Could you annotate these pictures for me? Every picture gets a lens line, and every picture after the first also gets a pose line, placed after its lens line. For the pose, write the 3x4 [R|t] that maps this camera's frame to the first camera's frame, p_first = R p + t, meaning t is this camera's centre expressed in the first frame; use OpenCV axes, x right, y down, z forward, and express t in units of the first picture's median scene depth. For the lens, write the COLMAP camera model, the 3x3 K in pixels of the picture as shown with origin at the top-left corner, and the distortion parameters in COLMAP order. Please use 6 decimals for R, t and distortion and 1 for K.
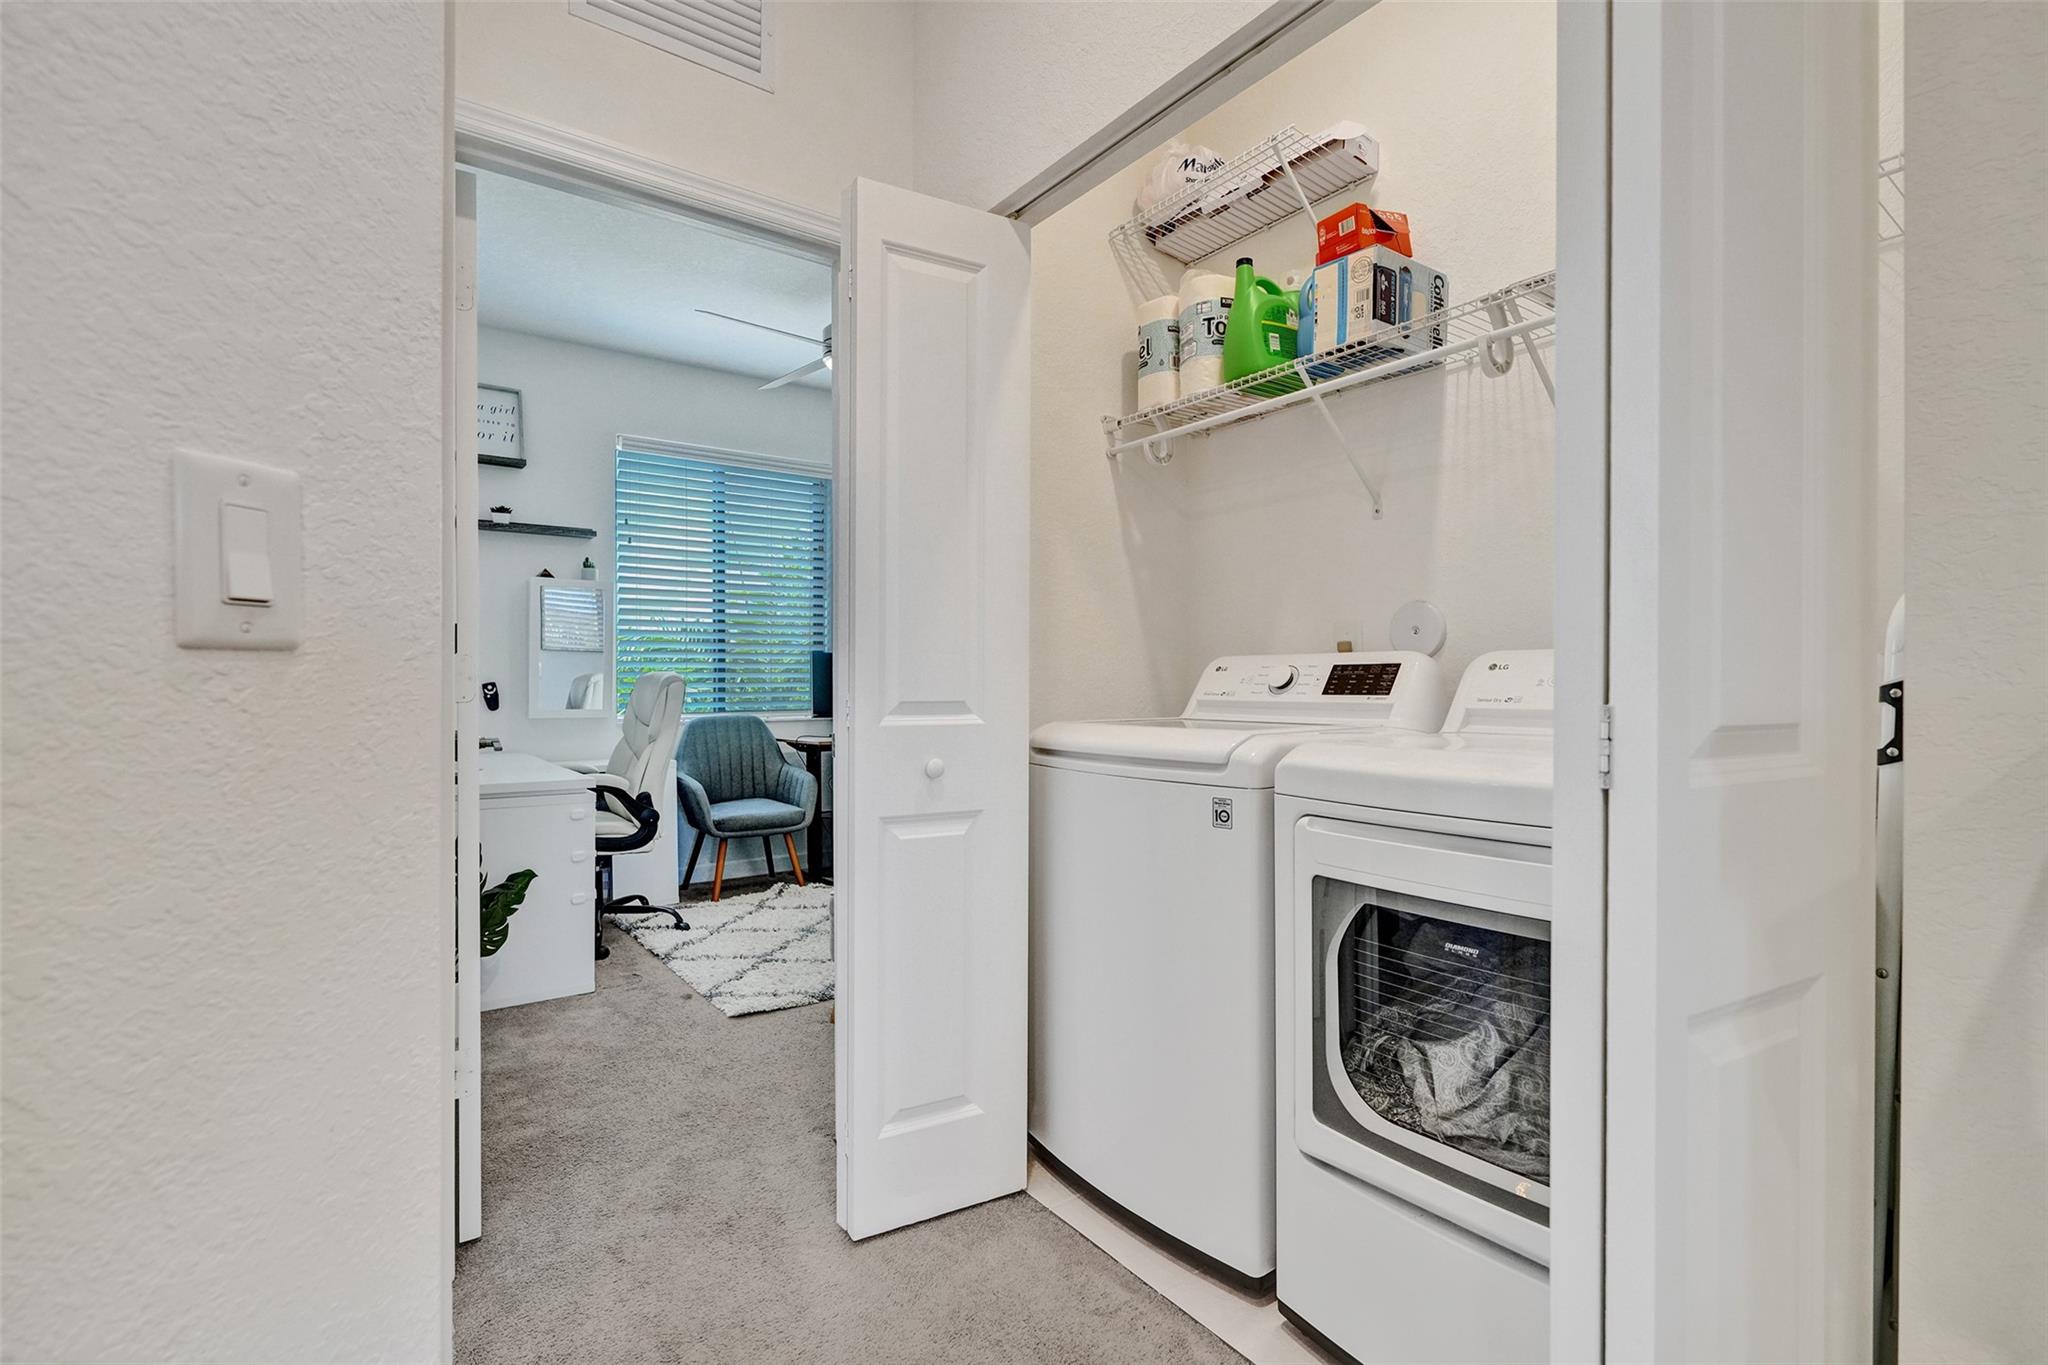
lens RADIAL K [[936.0, 0, 1029.3], [0, 936.0, 673.6], [0, 0, 1]] dist [-0.001982, 0.000196]
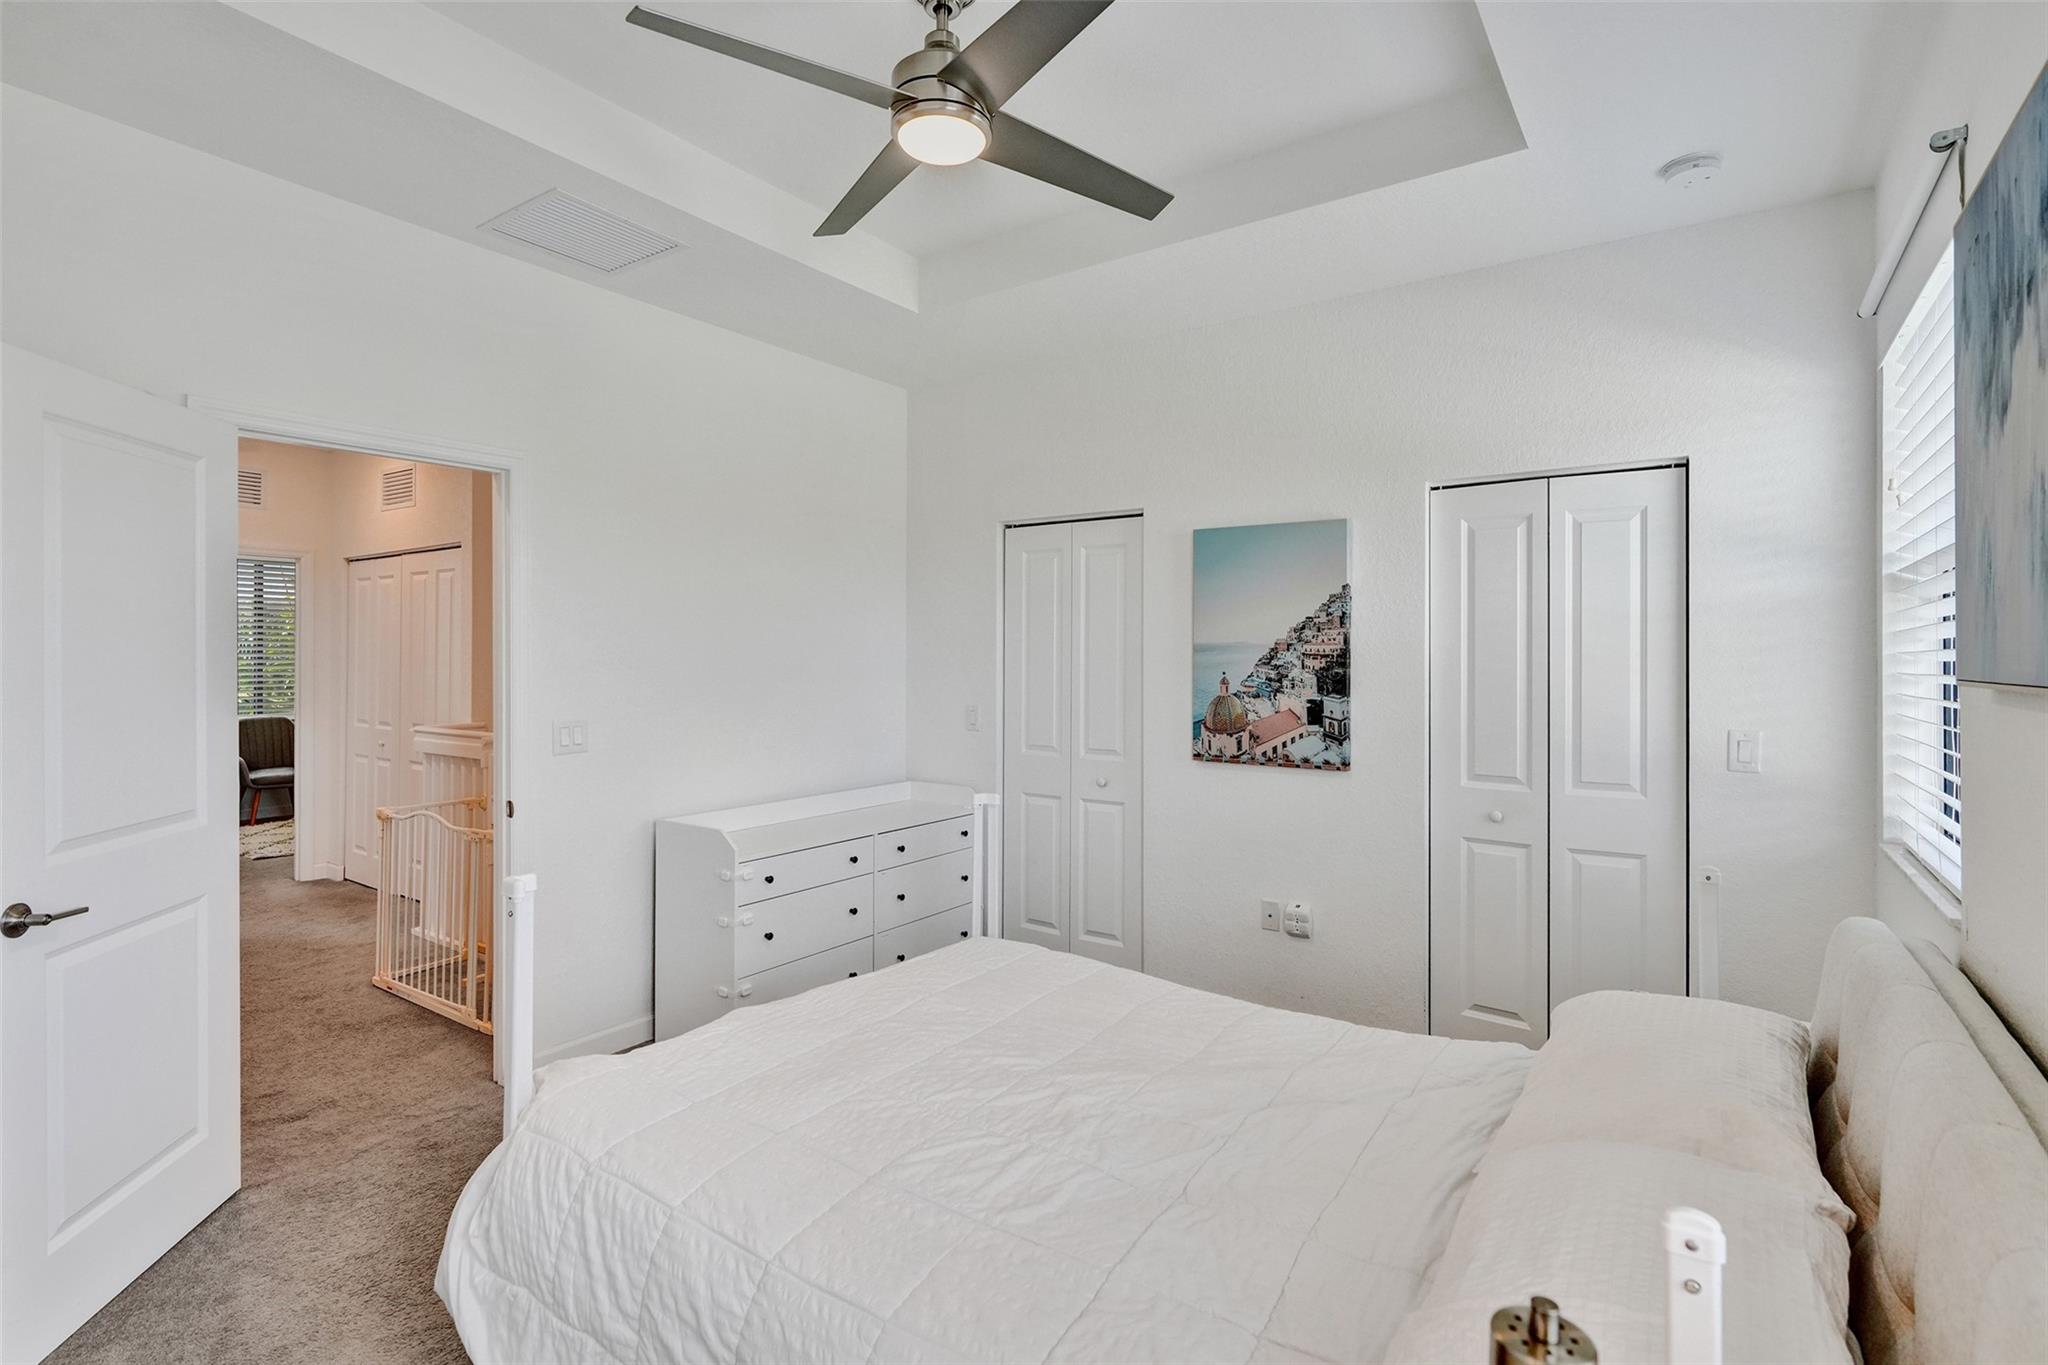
lens RADIAL K [[936.0, 0, 1029.3], [0, 936.0, 673.6], [0, 0, 1]] dist [-0.001982, 0.000196]
pose [[0.940747, 0.009638, 0.338972, 0.441842], [-0.014821, 0.999809, 0.012706, -0.083228], [-0.338784, -0.016977, 0.940711, -1.144775]]
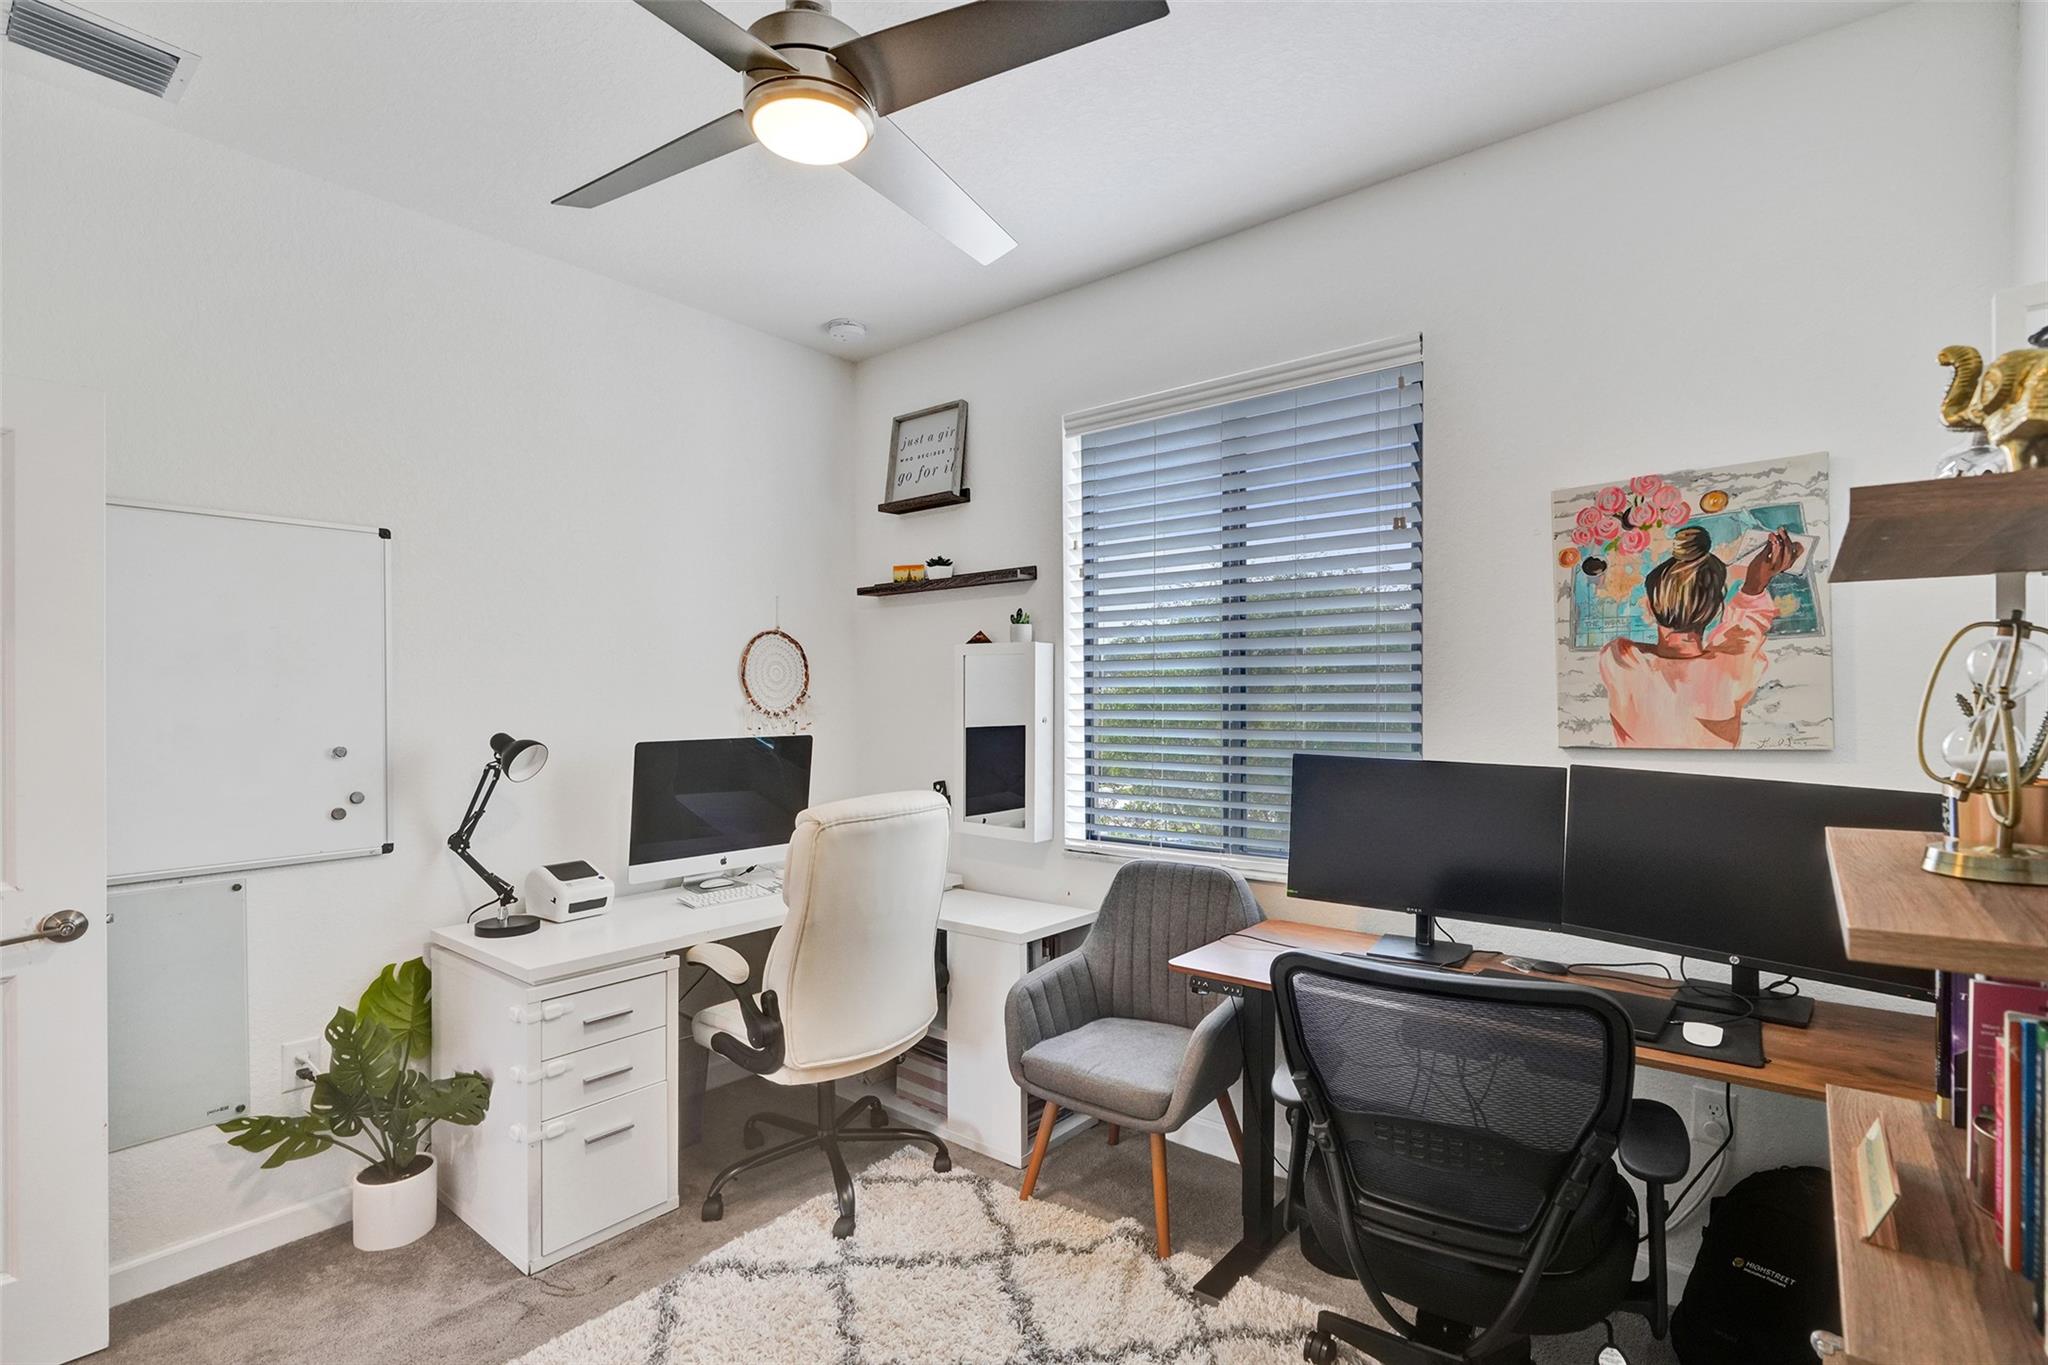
lens RADIAL K [[970.3, 0, 1024.5], [0, 970.3, 692.2], [0, 0, 1]] dist [-0.004610, -0.000599]
pose [[0.242095, -0.001303, -0.970252, 0.238127], [0.013519, 0.999907, 0.002030, -0.067441], [0.970158, -0.013609, 0.242090, 0.873634]]
